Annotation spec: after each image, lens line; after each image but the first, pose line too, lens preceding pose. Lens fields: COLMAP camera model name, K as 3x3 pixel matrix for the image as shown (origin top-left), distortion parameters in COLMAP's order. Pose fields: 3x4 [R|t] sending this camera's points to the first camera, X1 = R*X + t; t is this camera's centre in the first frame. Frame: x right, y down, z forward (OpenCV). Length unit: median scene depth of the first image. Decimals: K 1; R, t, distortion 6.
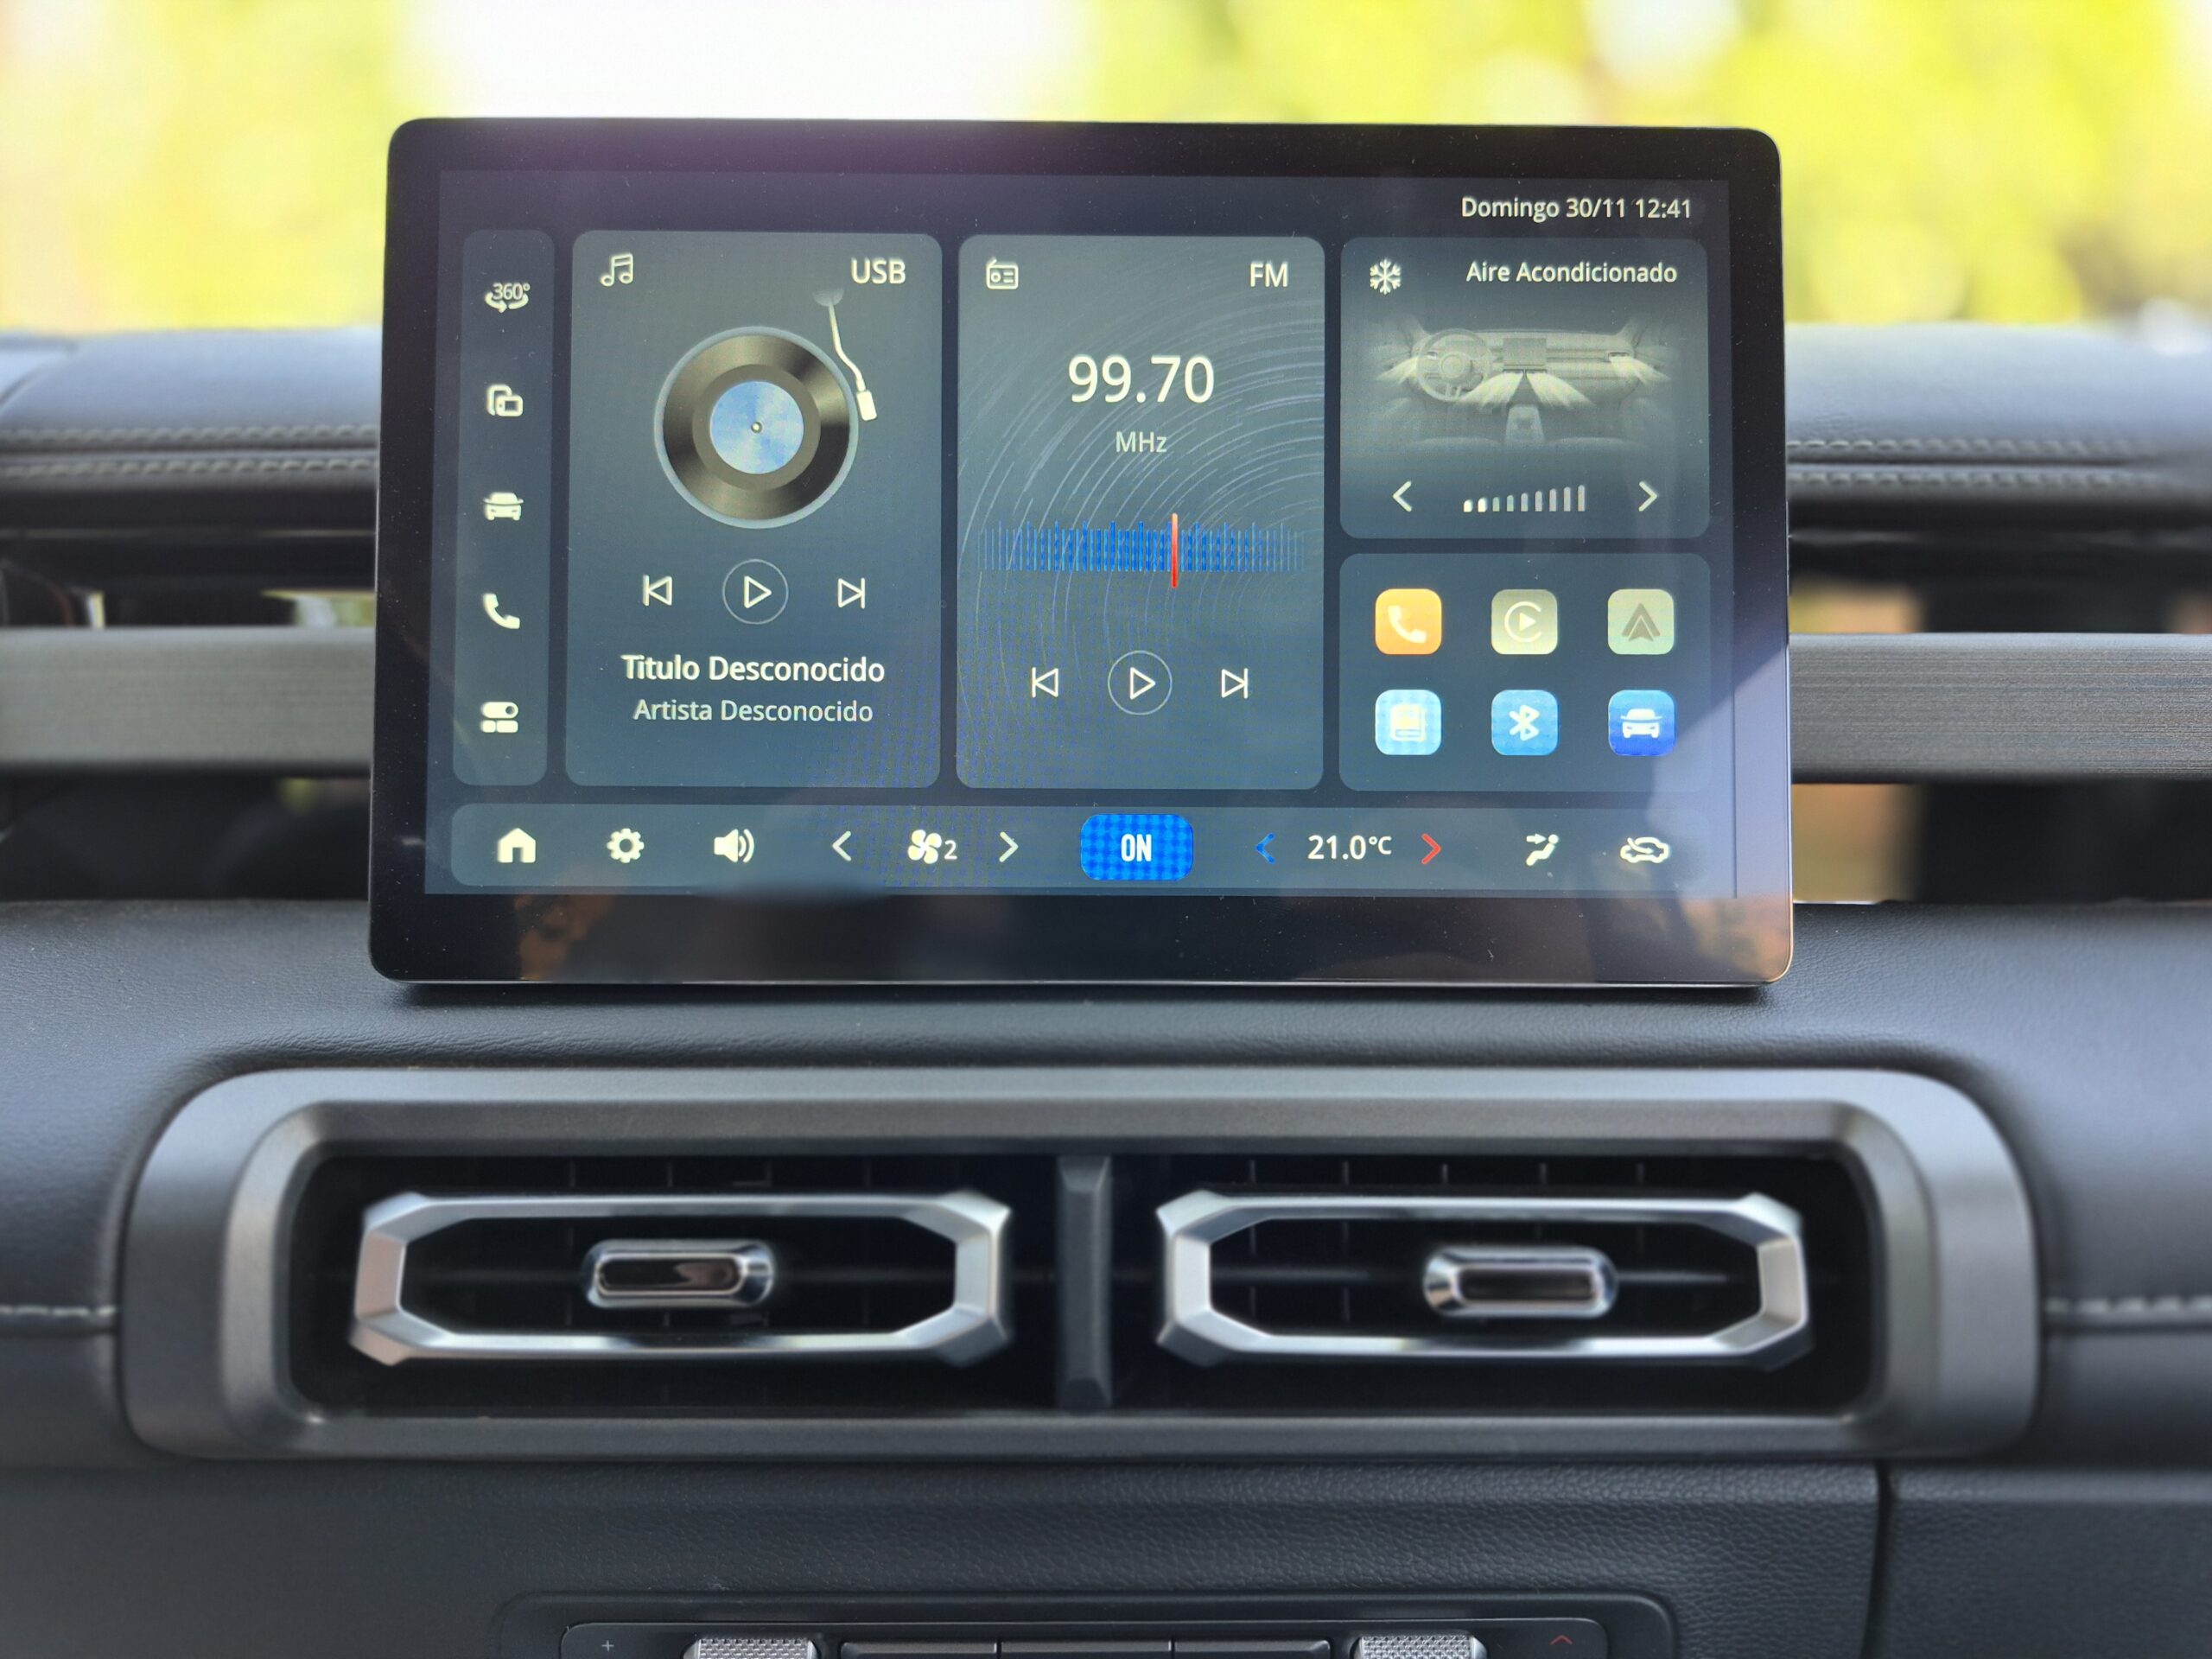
lens RADIAL K [[1890.7, 0, 1079.0], [0, 1890.7, 792.6], [0, 0, 1]] dist [0.073594, -0.030685]
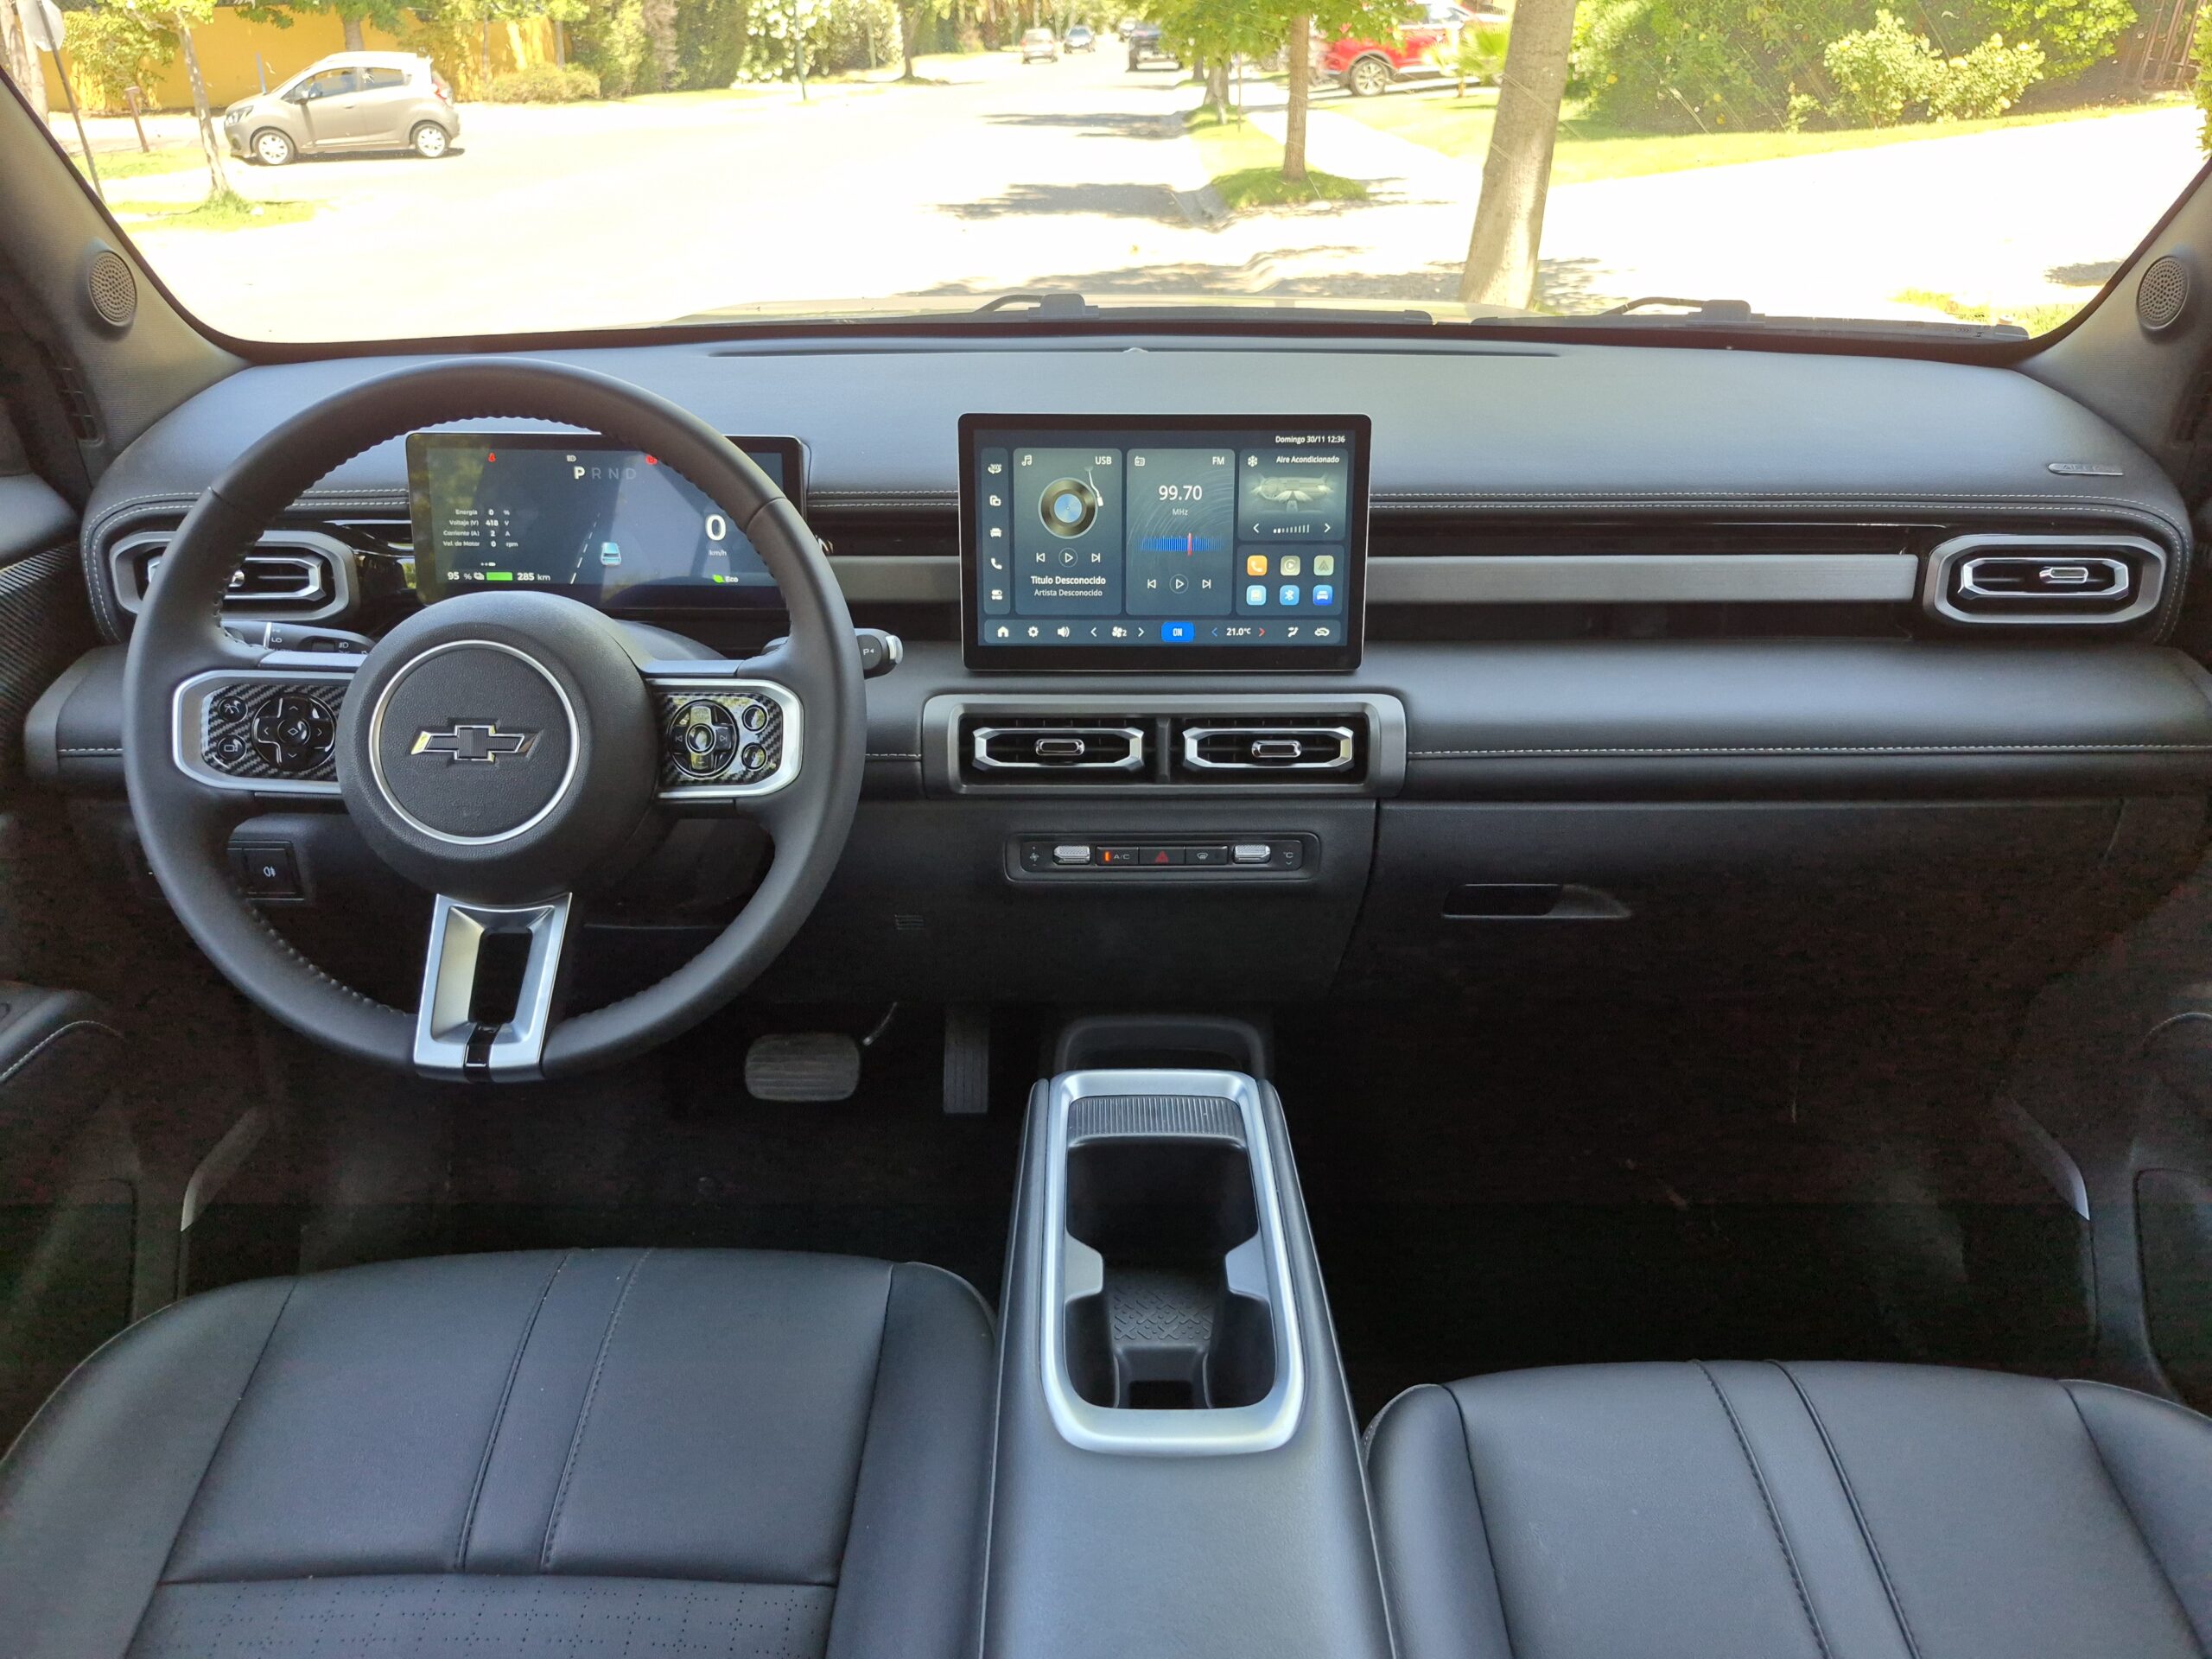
lens RADIAL K [[1890.7, 0, 1105.9], [0, 1890.7, 844.8], [0, 0, 1]] dist [0.073594, -0.030685]
pose [[0.999768, -0.002606, 0.021377, -0.178363], [-0.002472, 0.972201, 0.234135, -0.407451], [-0.021393, -0.234134, 0.971969, -2.494832]]
